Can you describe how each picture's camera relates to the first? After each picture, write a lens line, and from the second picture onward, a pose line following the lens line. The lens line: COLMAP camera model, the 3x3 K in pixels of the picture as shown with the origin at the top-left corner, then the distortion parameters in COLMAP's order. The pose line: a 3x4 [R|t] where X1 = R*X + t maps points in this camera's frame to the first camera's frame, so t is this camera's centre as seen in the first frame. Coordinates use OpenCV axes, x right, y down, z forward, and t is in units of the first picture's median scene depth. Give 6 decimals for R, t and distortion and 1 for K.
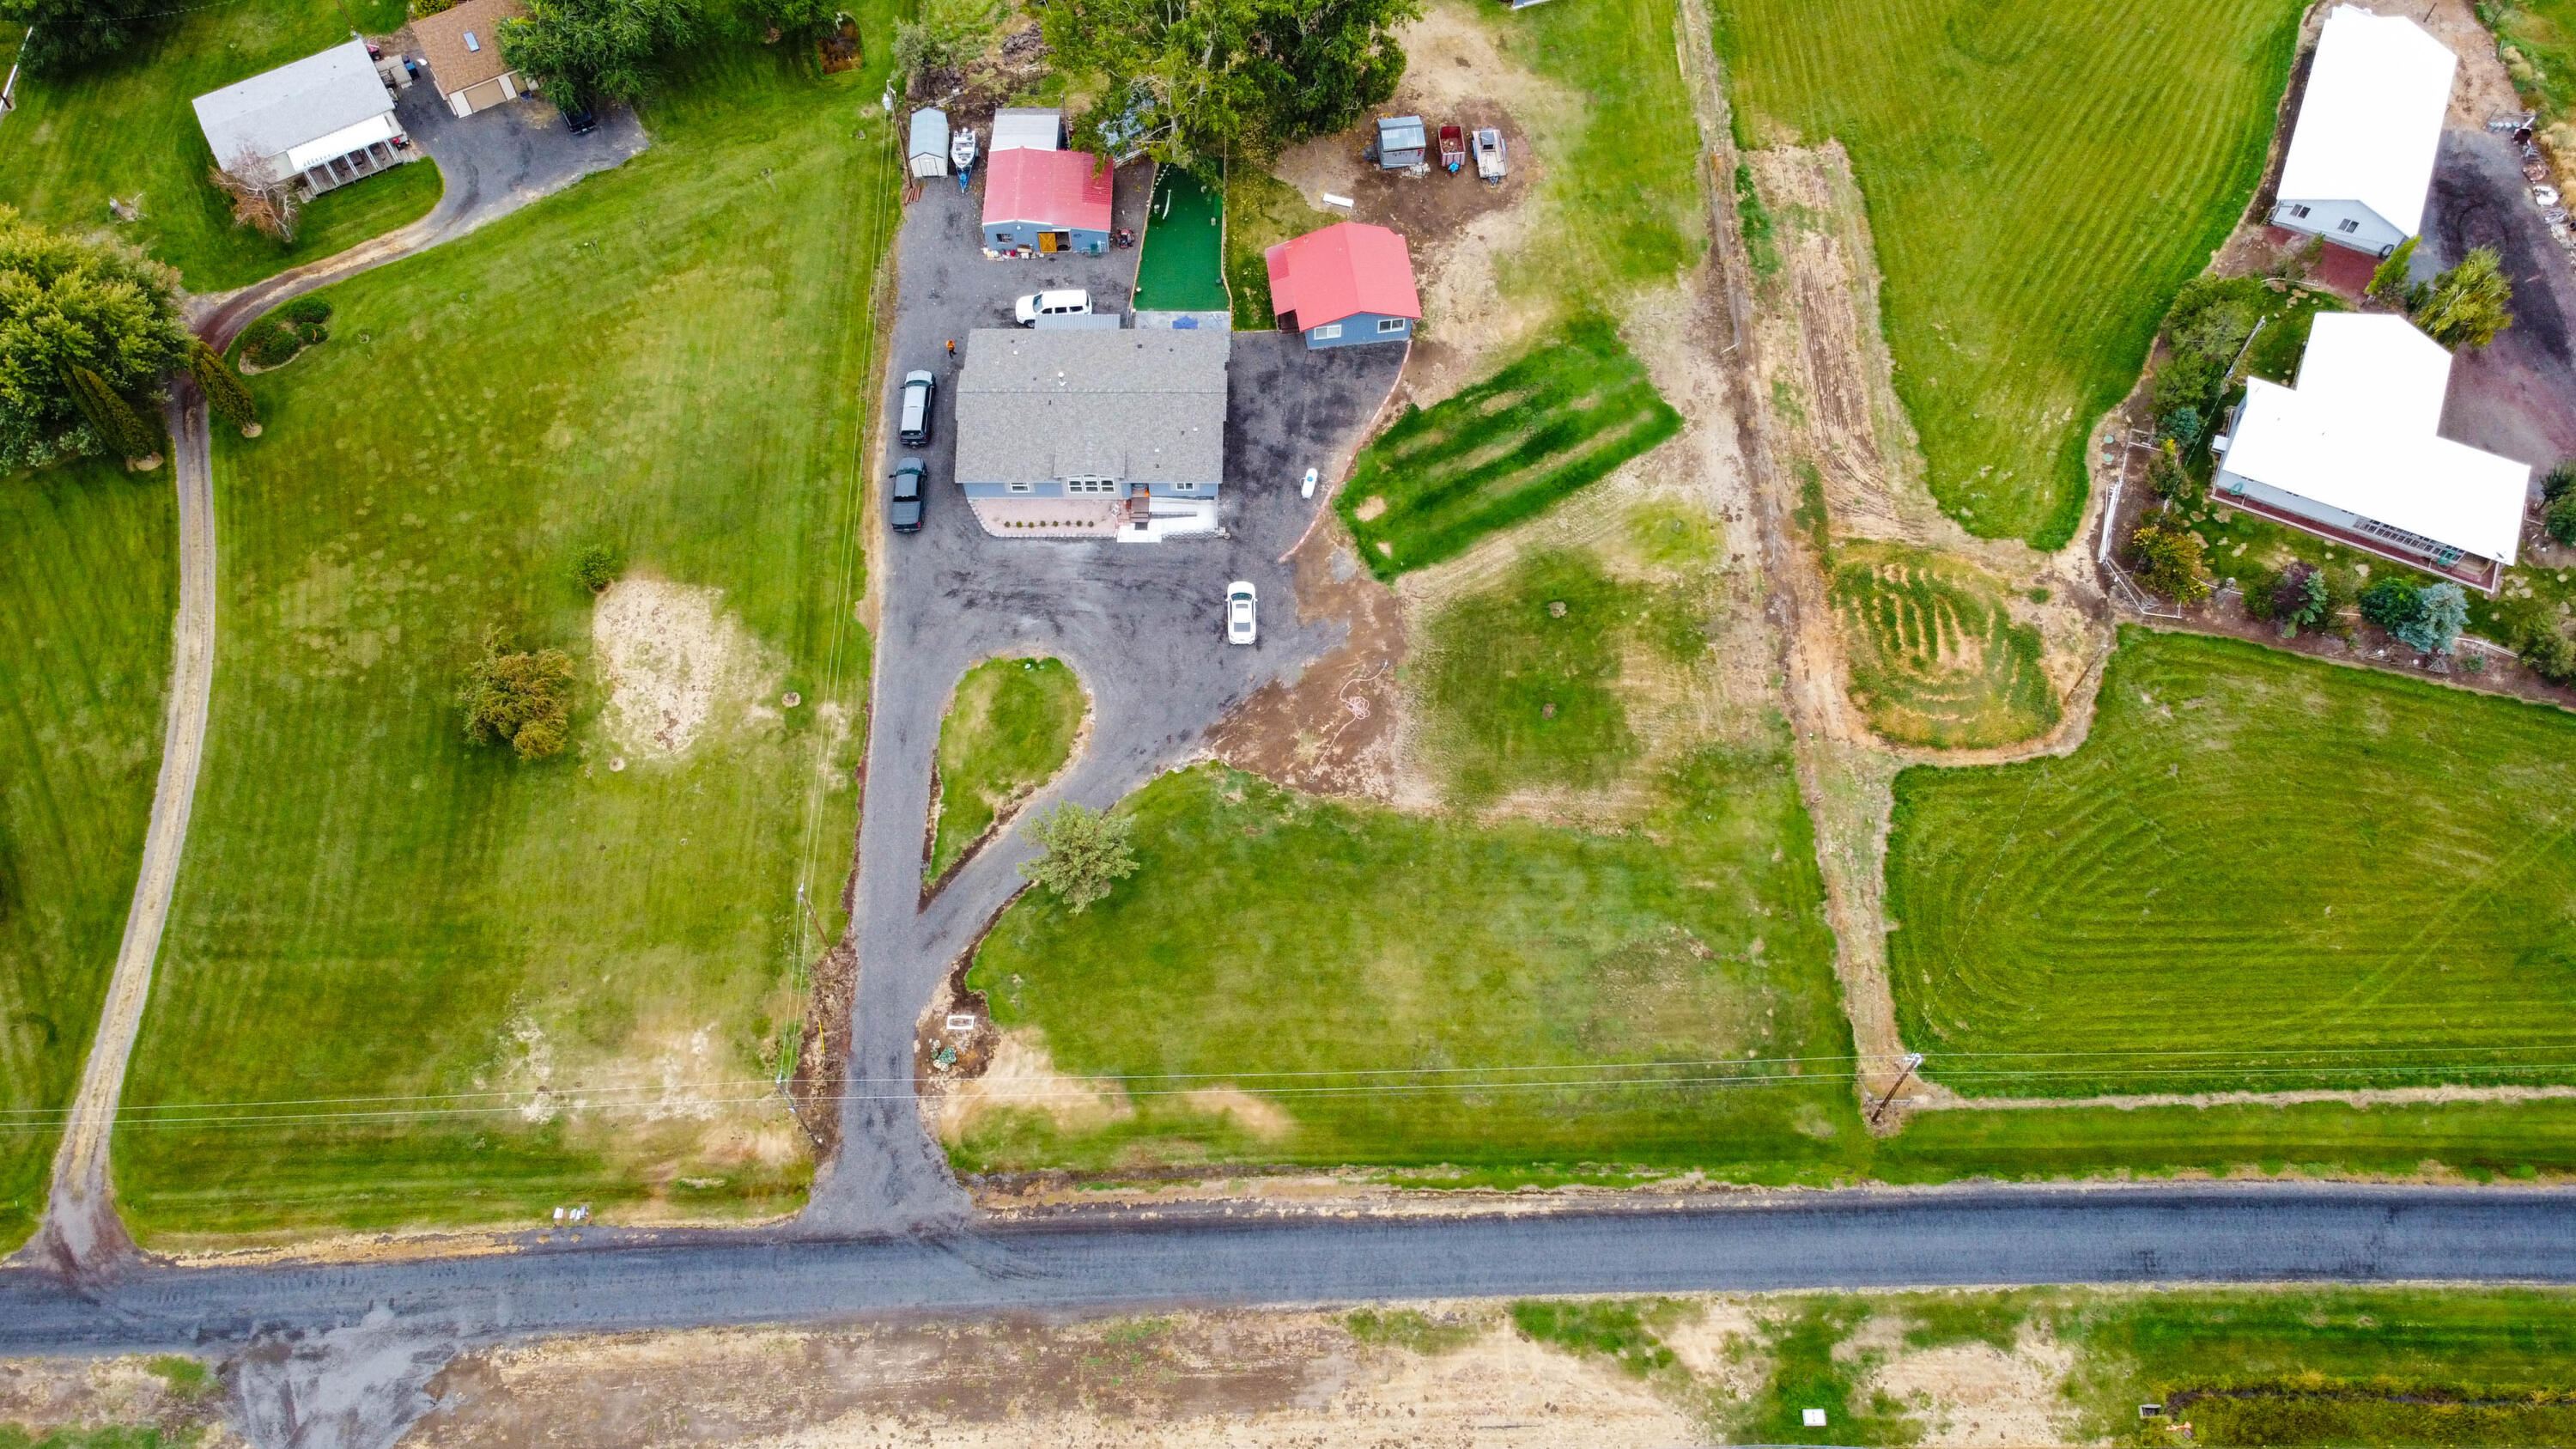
lens RADIAL K [[1940.5, 0, 1257.9], [0, 1940.5, 712.7], [0, 0, 1]] dist [0.012524, -0.018253]
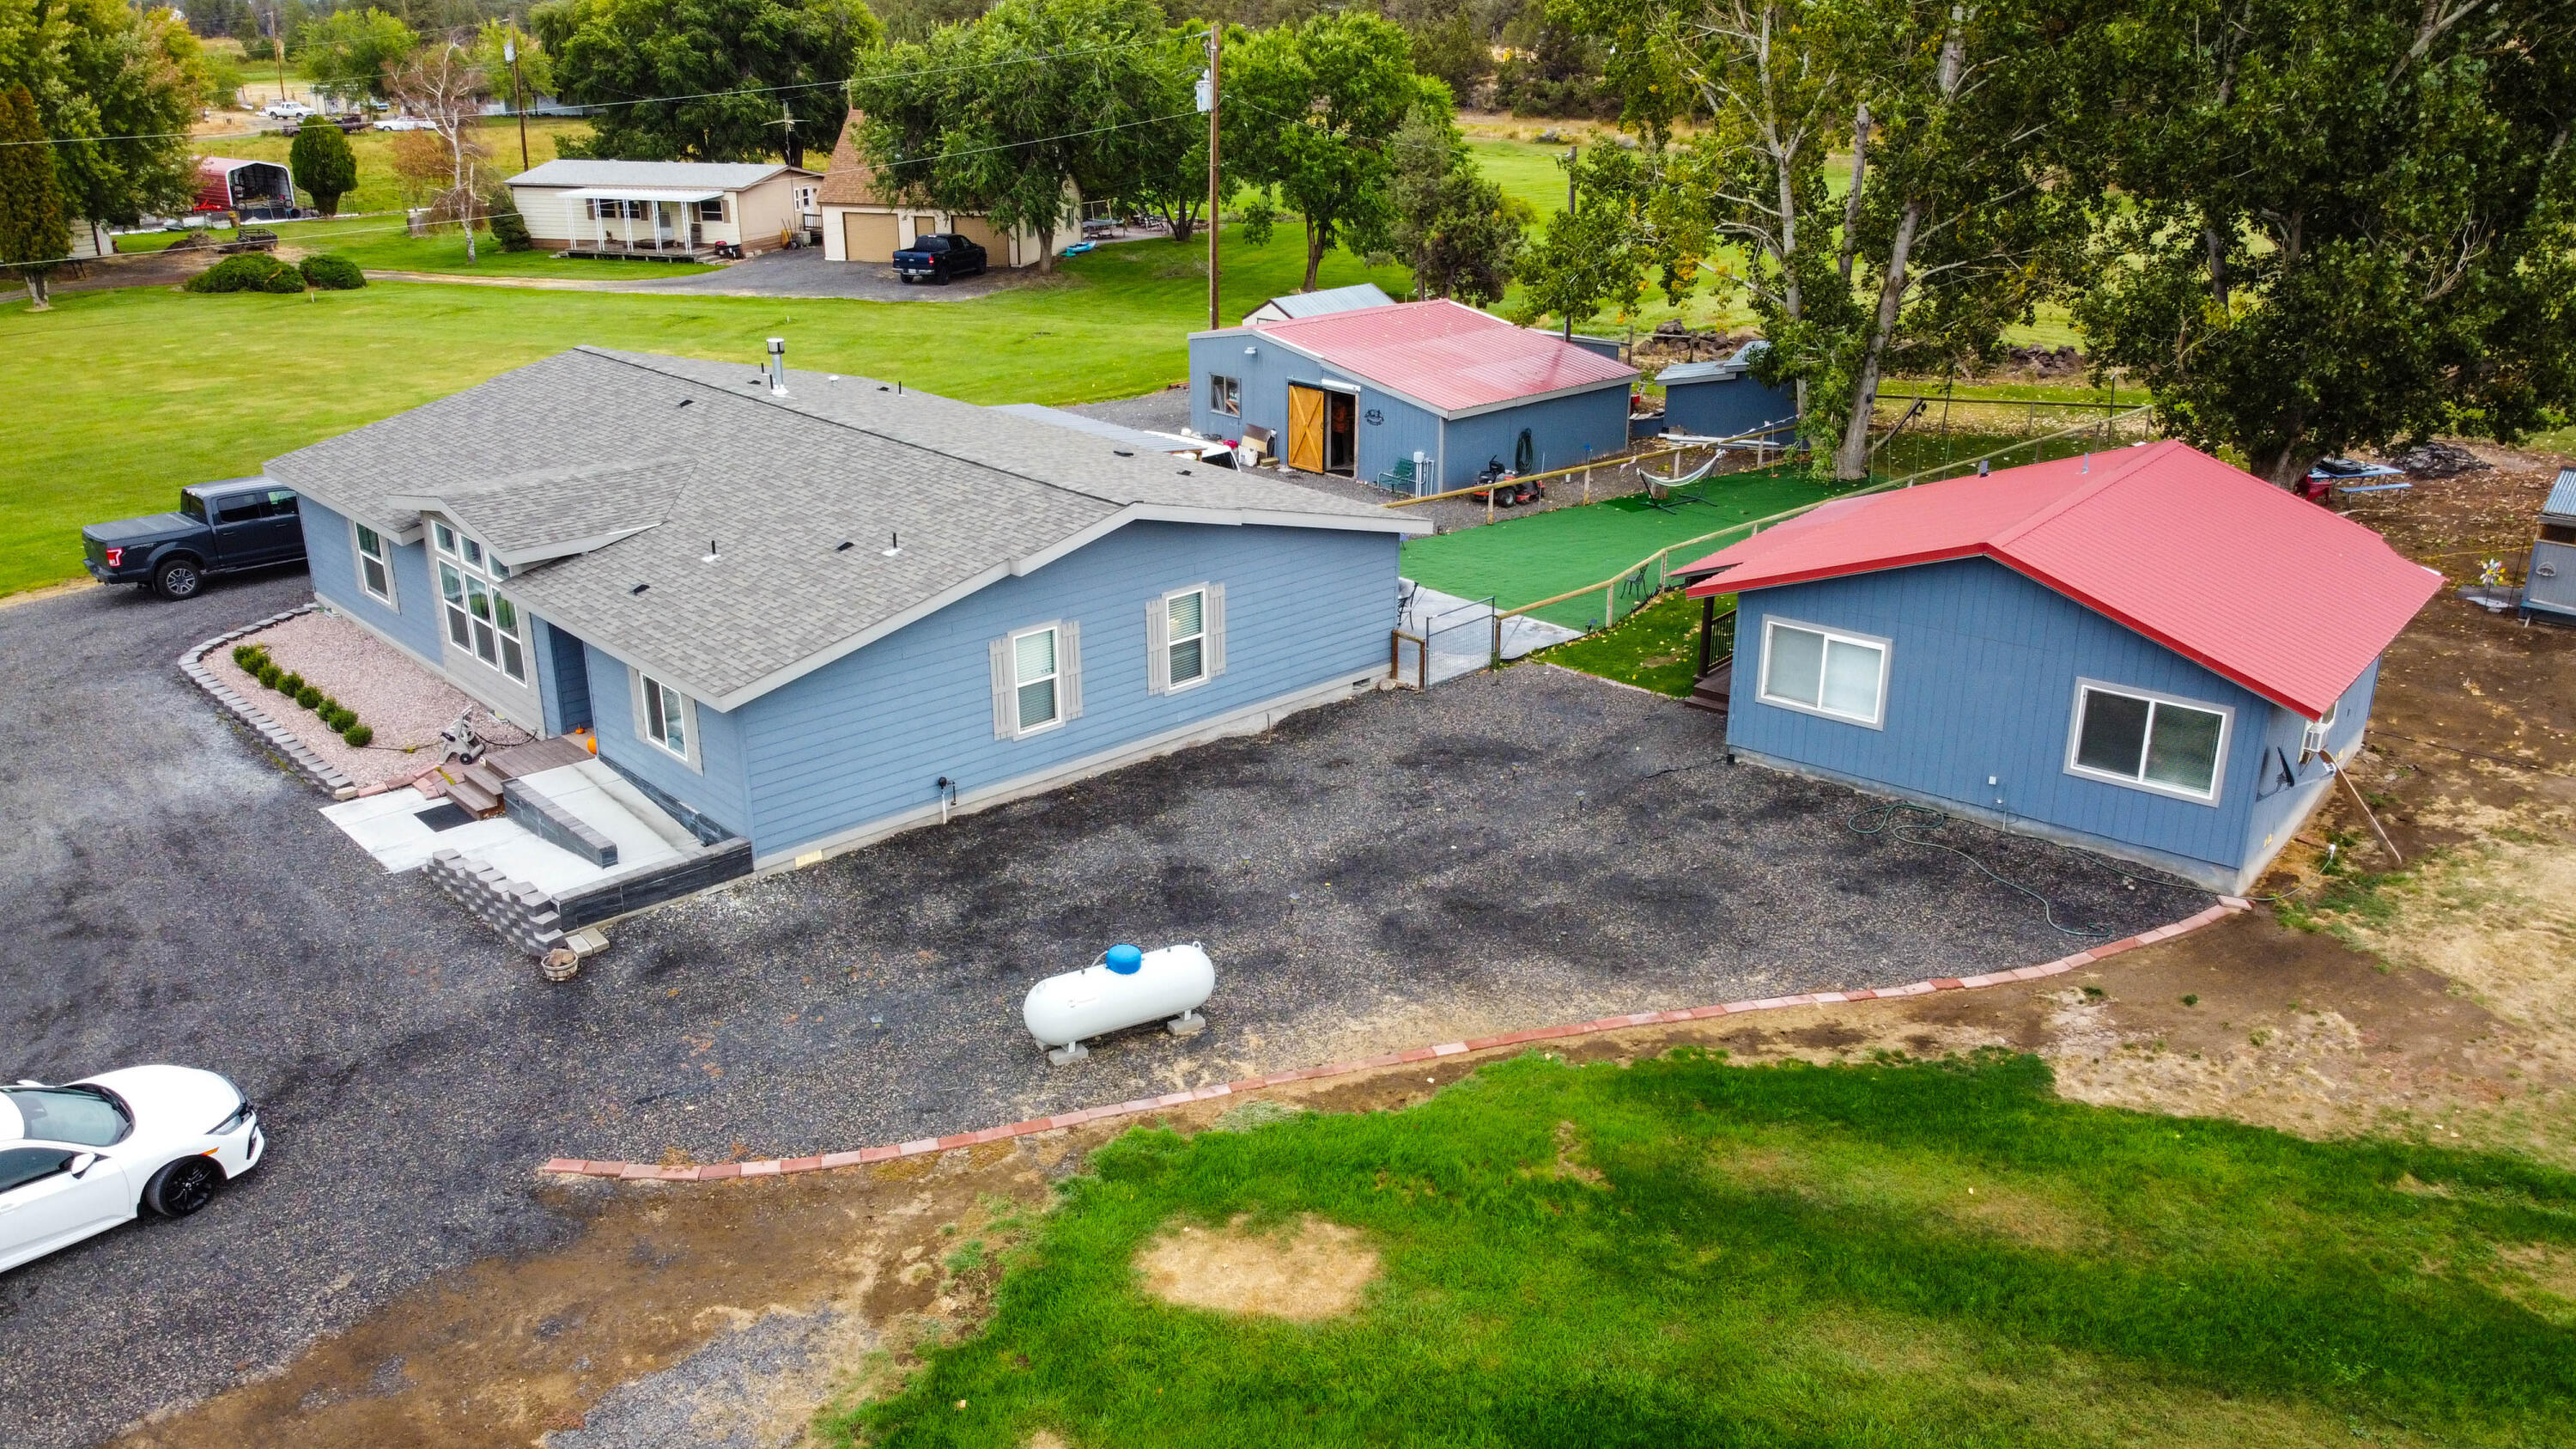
lens RADIAL K [[1940.5, 0, 1284.3], [0, 1940.5, 719.8], [0, 0, 1]] dist [0.012524, -0.018253]
pose [[0.684991, 0.256511, -0.681901, 0.146879], [-0.639352, 0.660402, -0.393825, -0.078873], [0.349308, 0.705742, 0.616370, 0.904331]]
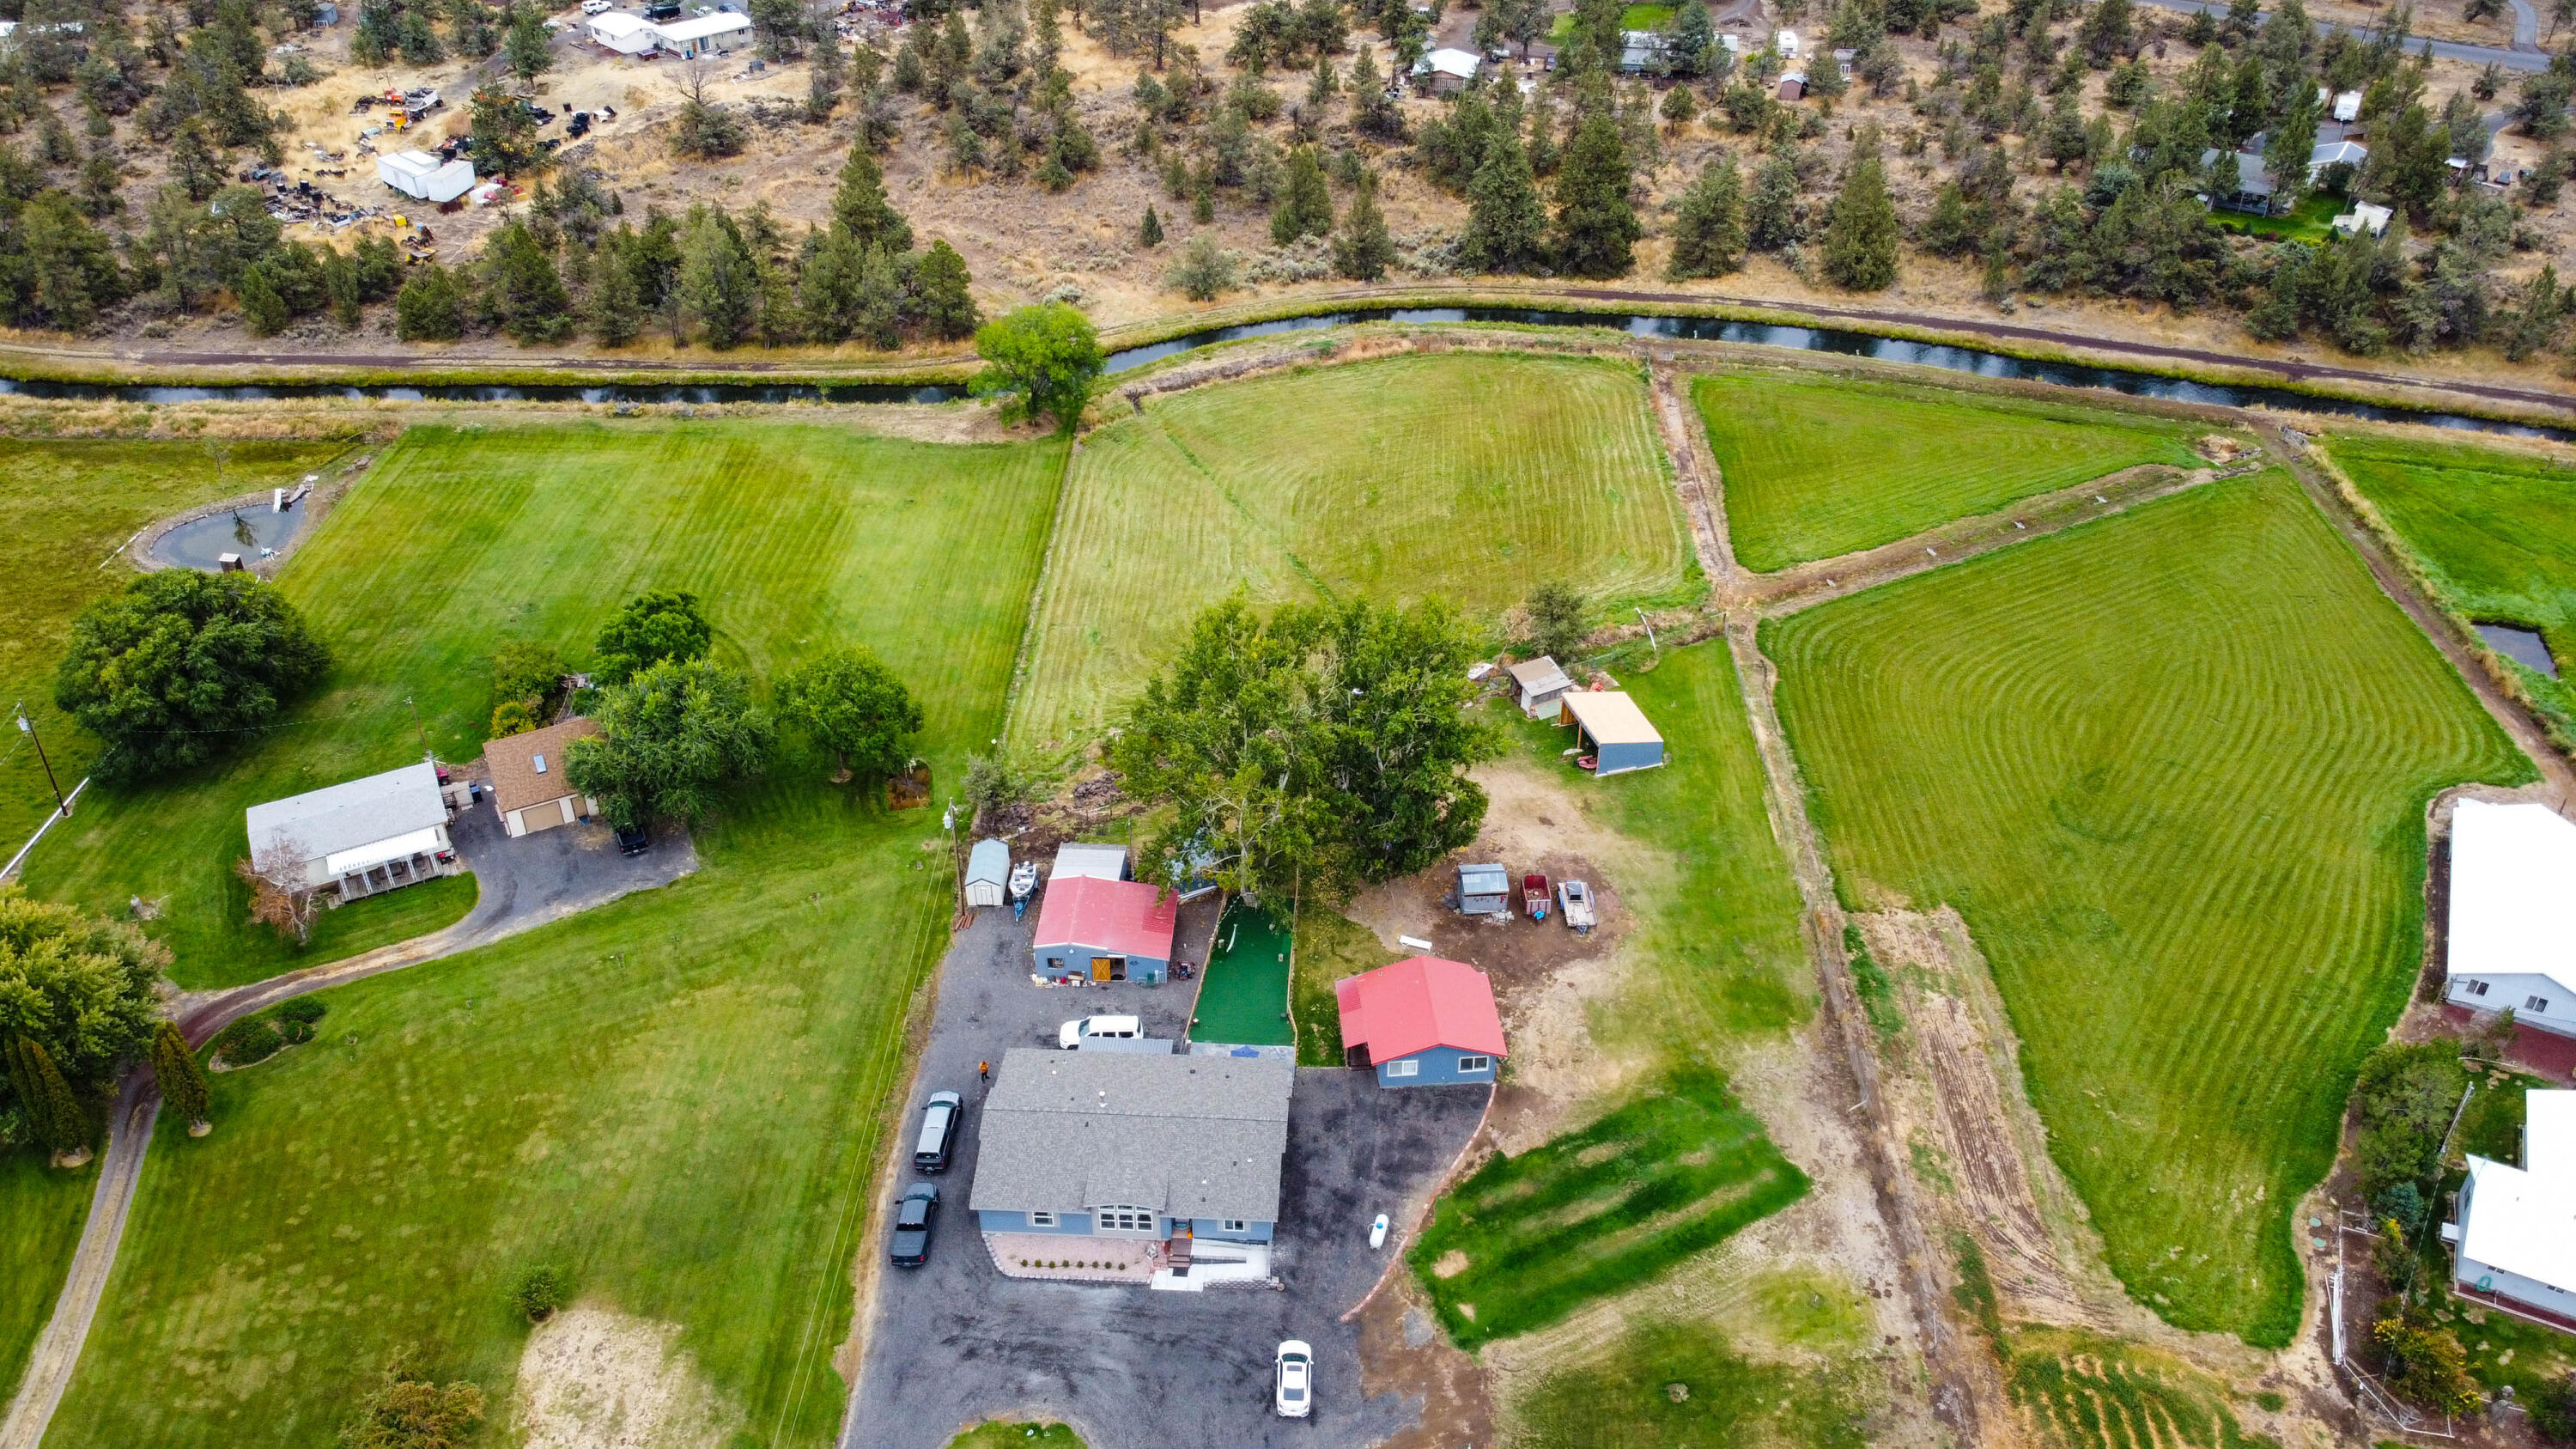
lens RADIAL K [[1940.5, 0, 1267.4], [0, 1940.5, 719.0], [0, 0, 1]] dist [0.012524, -0.018253]
pose [[0.998692, 0.030751, -0.040853, 0.005516], [-0.045754, 0.894118, -0.445488, 0.065858], [0.022828, 0.446774, 0.894355, 0.130149]]
